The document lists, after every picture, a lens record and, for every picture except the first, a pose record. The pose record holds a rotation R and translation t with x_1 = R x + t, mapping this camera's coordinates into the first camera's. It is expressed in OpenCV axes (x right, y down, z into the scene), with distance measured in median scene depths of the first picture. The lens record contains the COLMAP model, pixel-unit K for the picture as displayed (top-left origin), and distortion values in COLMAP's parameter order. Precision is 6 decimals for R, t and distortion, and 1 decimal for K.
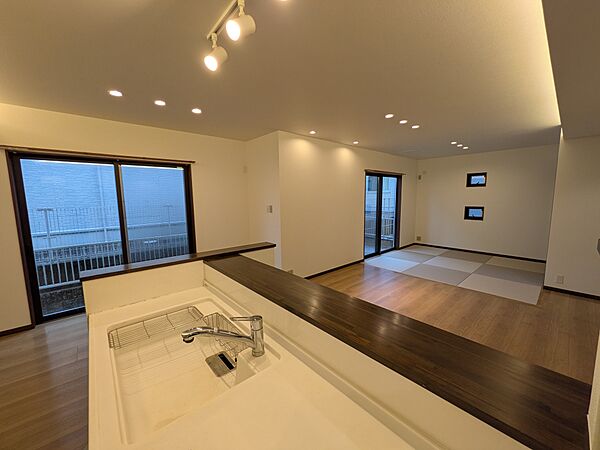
lens RADIAL K [[239.1, 0, 300.4], [0, 239.1, 224.1], [0, 0, 1]] dist [-0.000649, -0.000109]
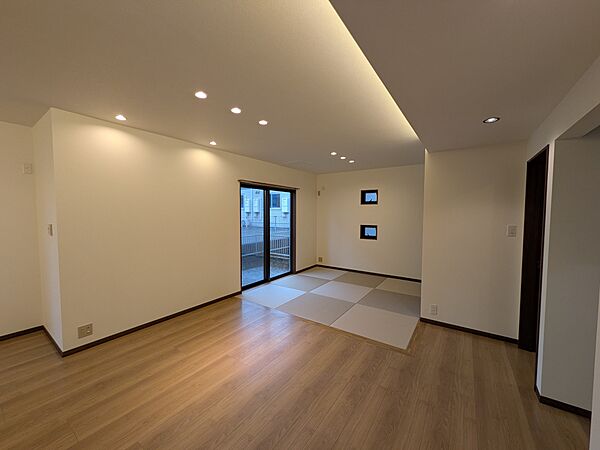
lens RADIAL K [[239.1, 0, 300.4], [0, 239.1, 224.1], [0, 0, 1]] dist [-0.000649, -0.000109]
pose [[0.971070, 0.002010, 0.238787, 0.266552], [0.014366, 0.997662, -0.066818, -0.019684], [-0.238363, 0.068315, 0.968770, 0.163748]]
